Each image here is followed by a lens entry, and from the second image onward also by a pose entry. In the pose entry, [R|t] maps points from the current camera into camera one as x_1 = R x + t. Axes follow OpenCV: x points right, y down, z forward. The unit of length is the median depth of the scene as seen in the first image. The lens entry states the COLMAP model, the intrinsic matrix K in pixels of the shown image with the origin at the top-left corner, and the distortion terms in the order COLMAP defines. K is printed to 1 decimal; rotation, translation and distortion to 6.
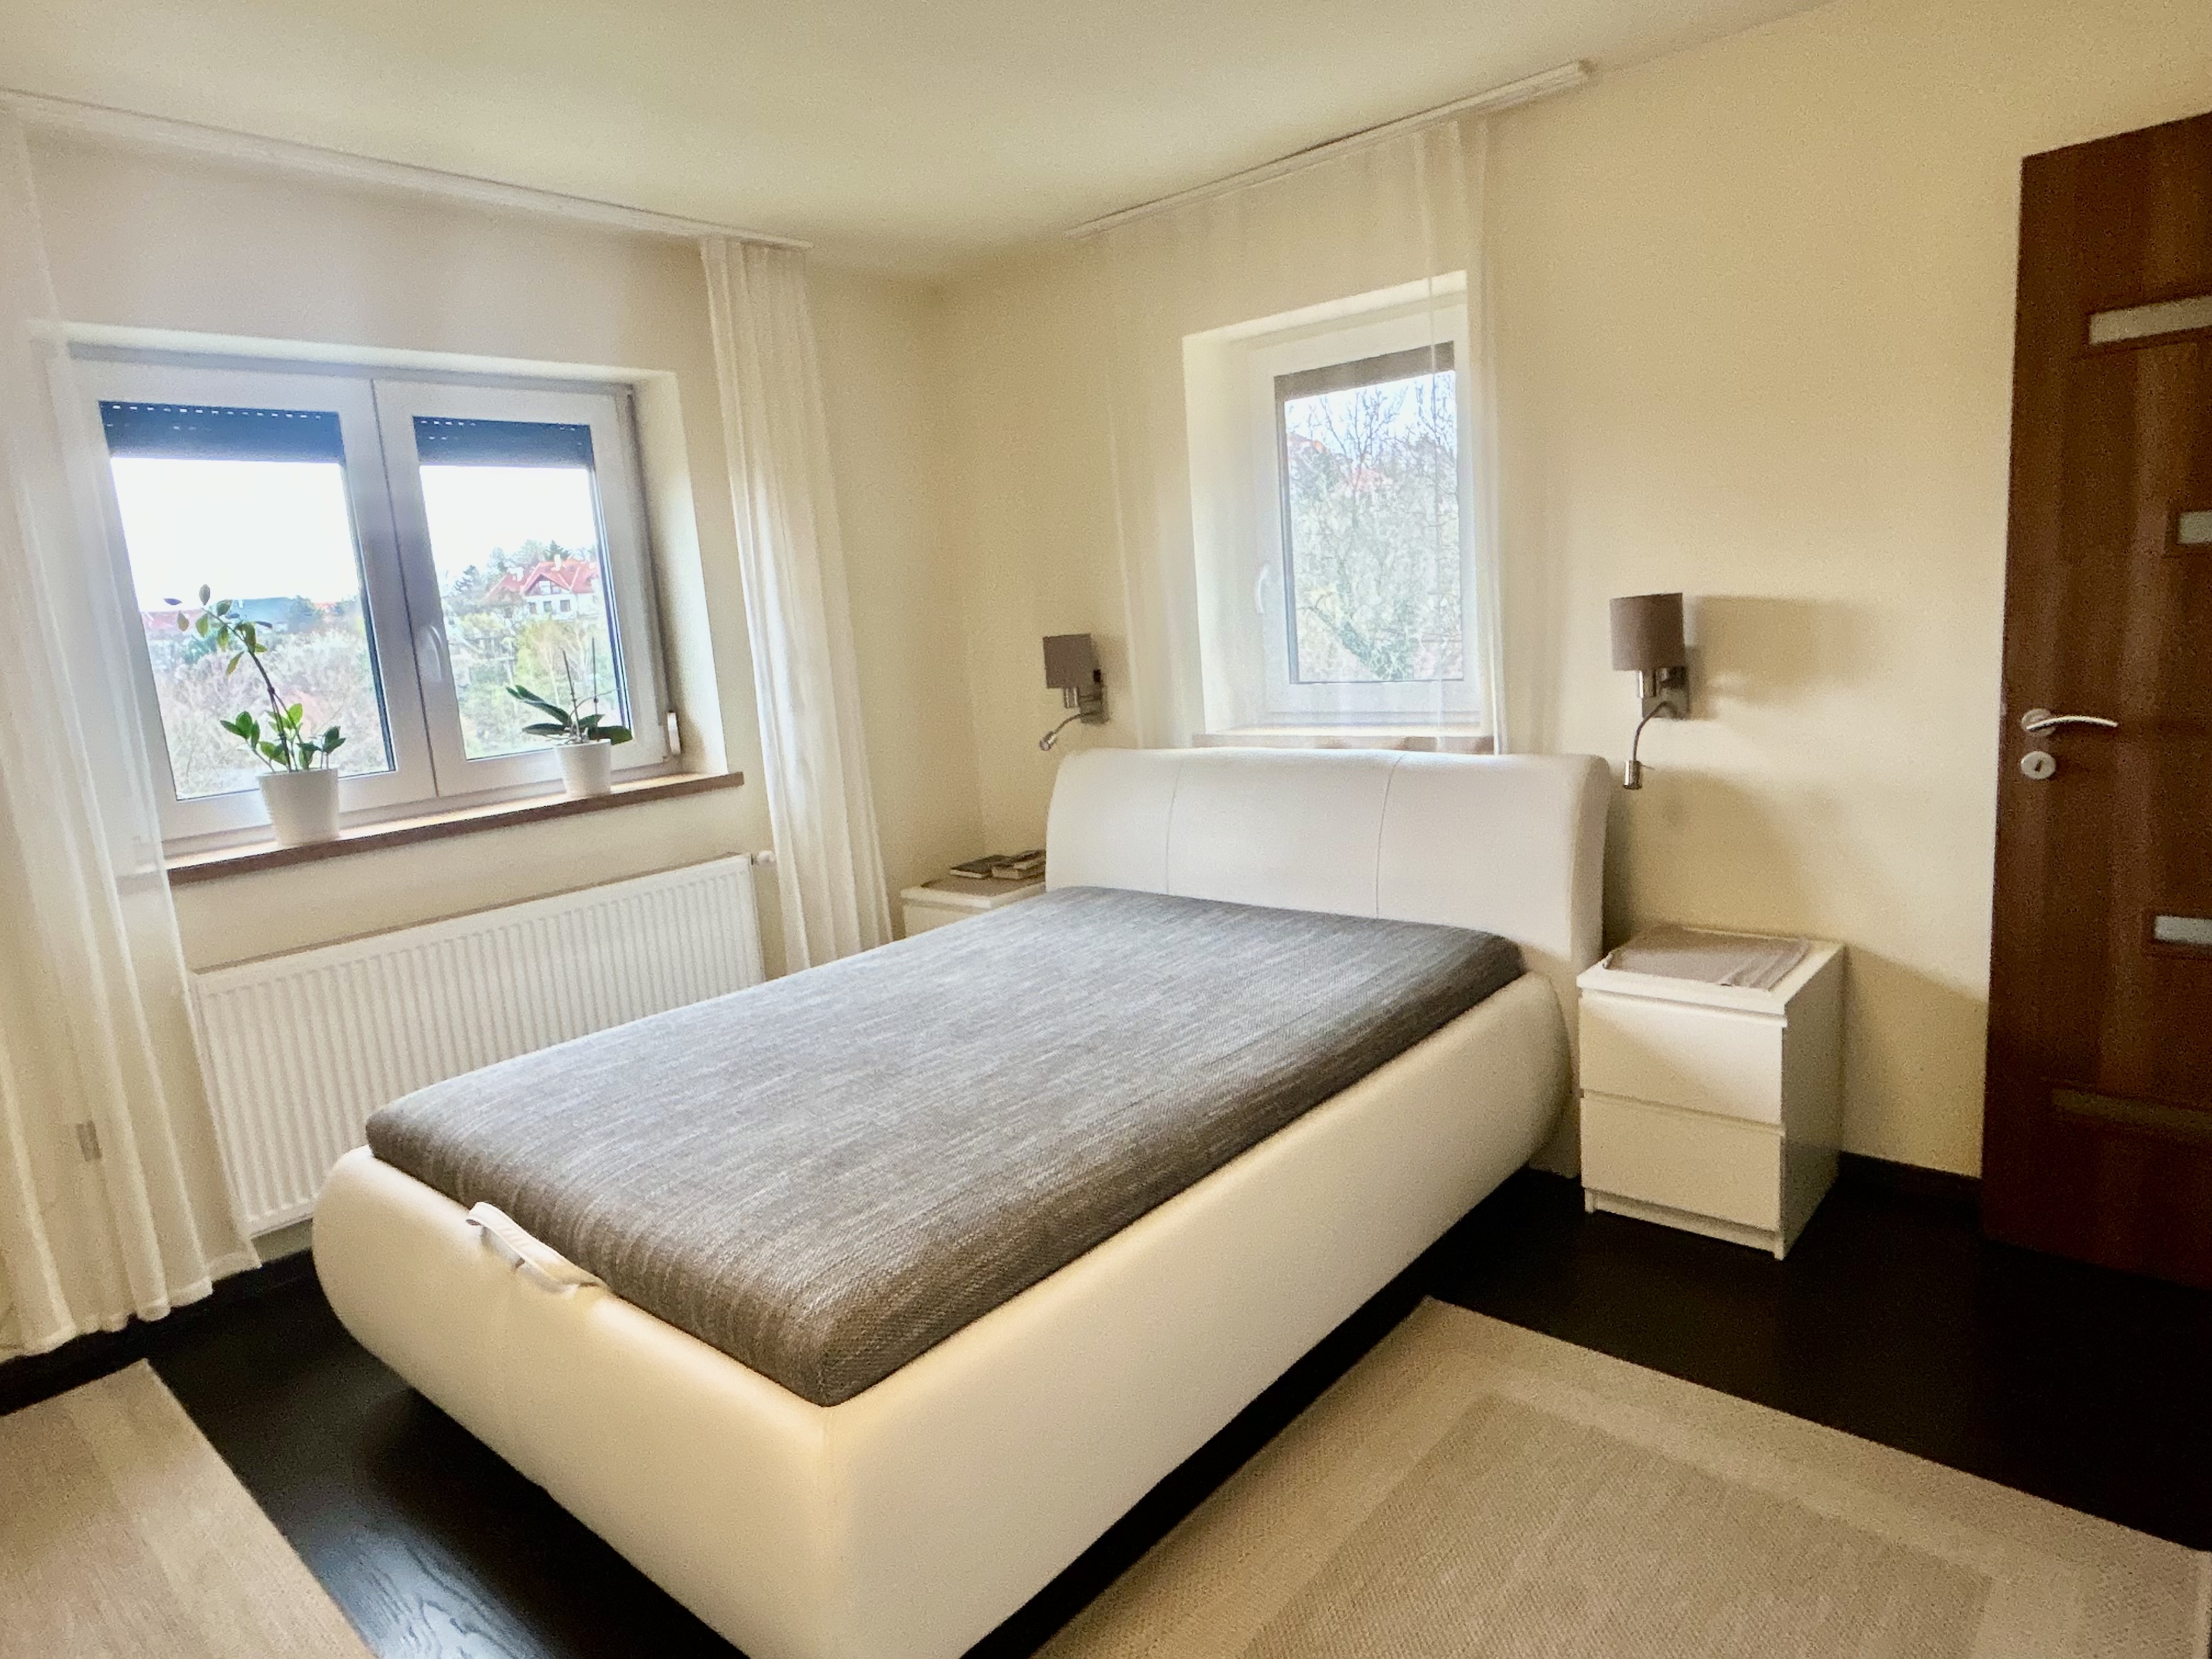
lens RADIAL K [[1305.4, 0, 1106.0], [0, 1305.4, 829.5], [0, 0, 1]] dist [0.000425, -0.012360]
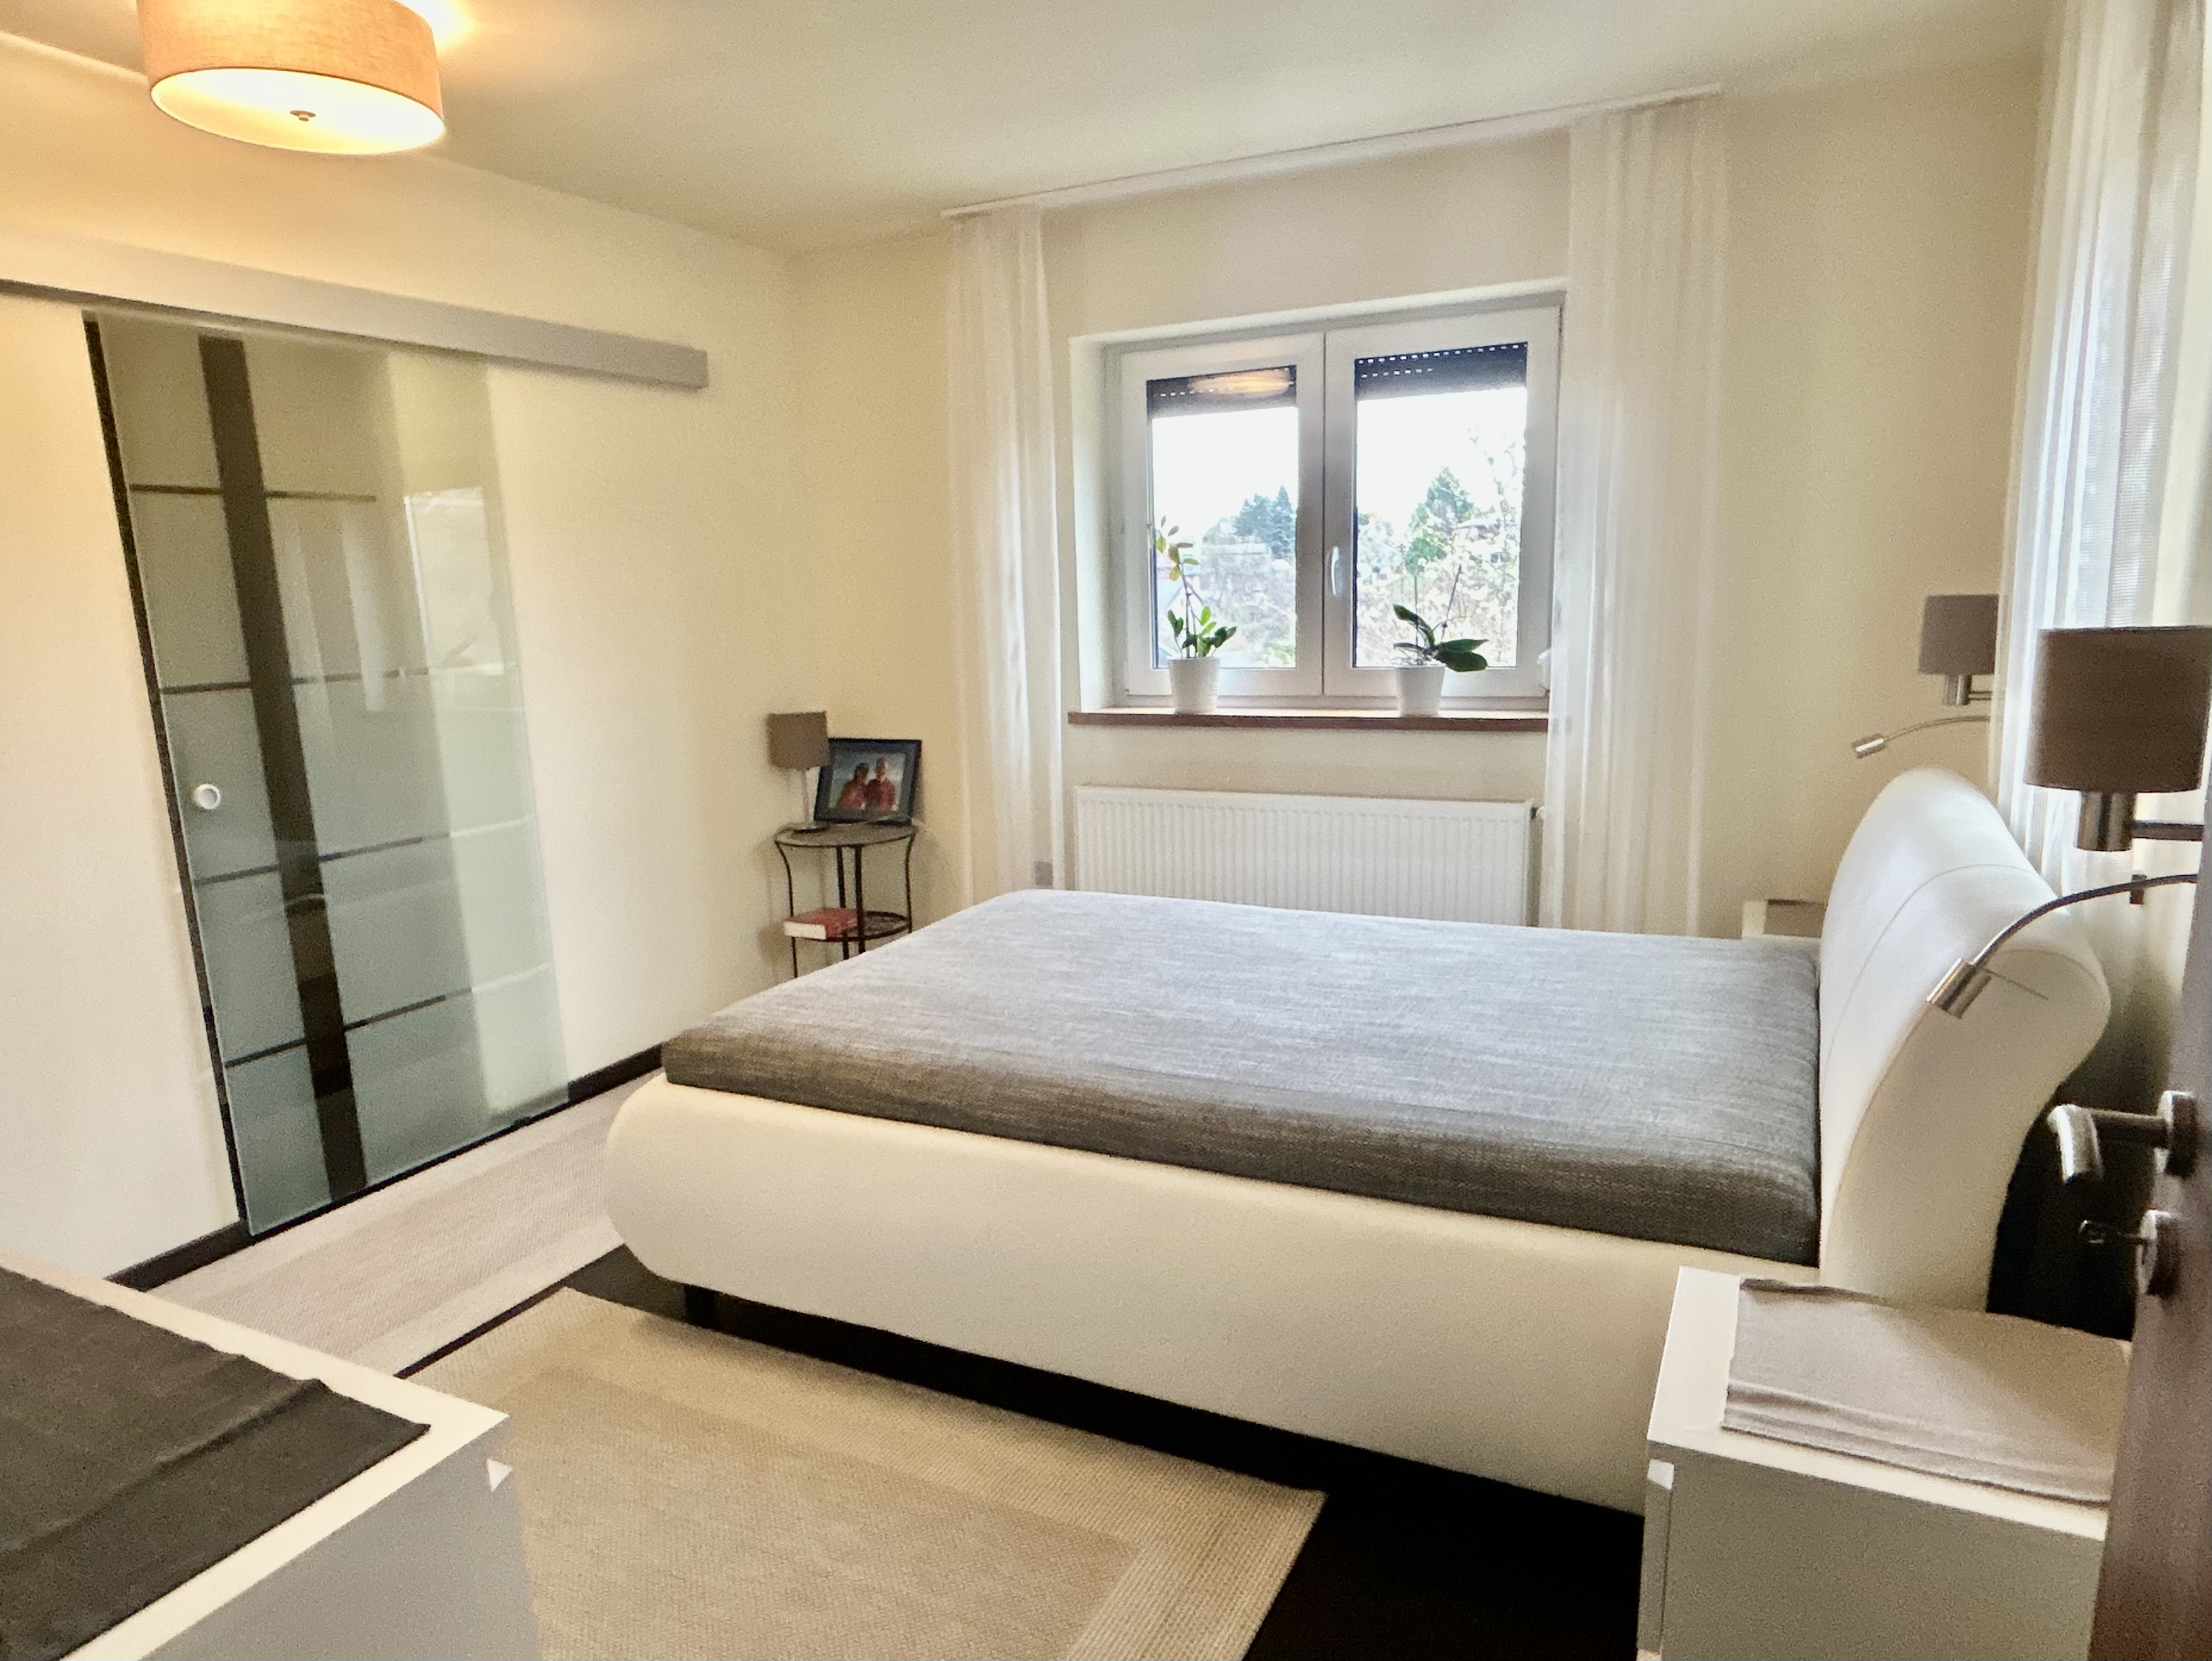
lens RADIAL K [[1449.9, 0, 1051.7], [0, 1449.9, 884.9], [0, 0, 1]] dist [-0.002312, -0.007861]
pose [[0.231304, 0.265856, -0.935852, 0.851873], [-0.146864, 0.960456, 0.236546, -0.162461], [0.961732, 0.082729, 0.261203, 0.539146]]
